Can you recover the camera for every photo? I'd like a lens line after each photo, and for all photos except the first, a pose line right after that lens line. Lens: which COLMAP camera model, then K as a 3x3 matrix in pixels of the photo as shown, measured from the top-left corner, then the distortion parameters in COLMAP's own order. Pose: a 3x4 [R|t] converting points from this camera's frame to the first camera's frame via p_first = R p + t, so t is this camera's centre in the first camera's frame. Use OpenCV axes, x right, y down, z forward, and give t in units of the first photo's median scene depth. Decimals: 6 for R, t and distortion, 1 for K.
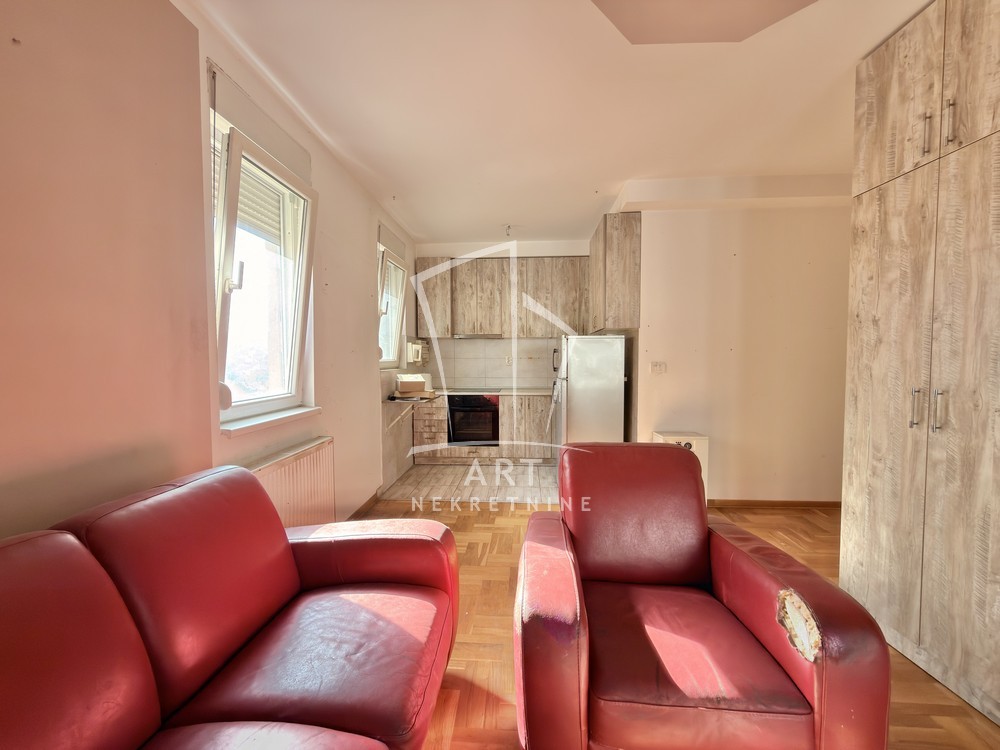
lens RADIAL K [[396.9, 0, 496.4], [0, 396.9, 378.1], [0, 0, 1]] dist [-0.002398, 0.000166]
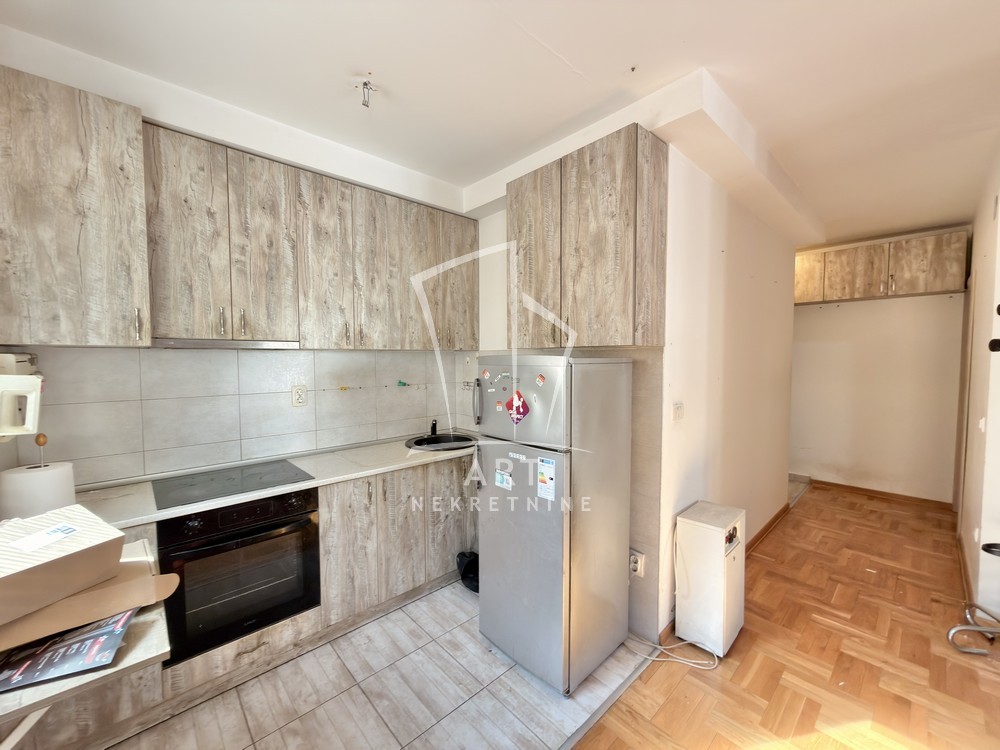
lens RADIAL K [[396.9, 0, 497.9], [0, 396.9, 375.9], [0, 0, 1]] dist [-0.002398, 0.000166]
pose [[0.684174, -0.032966, 0.728573, -0.411848], [0.038409, 0.999220, 0.009144, -0.175817], [-0.728306, 0.021728, 0.684907, 1.399594]]
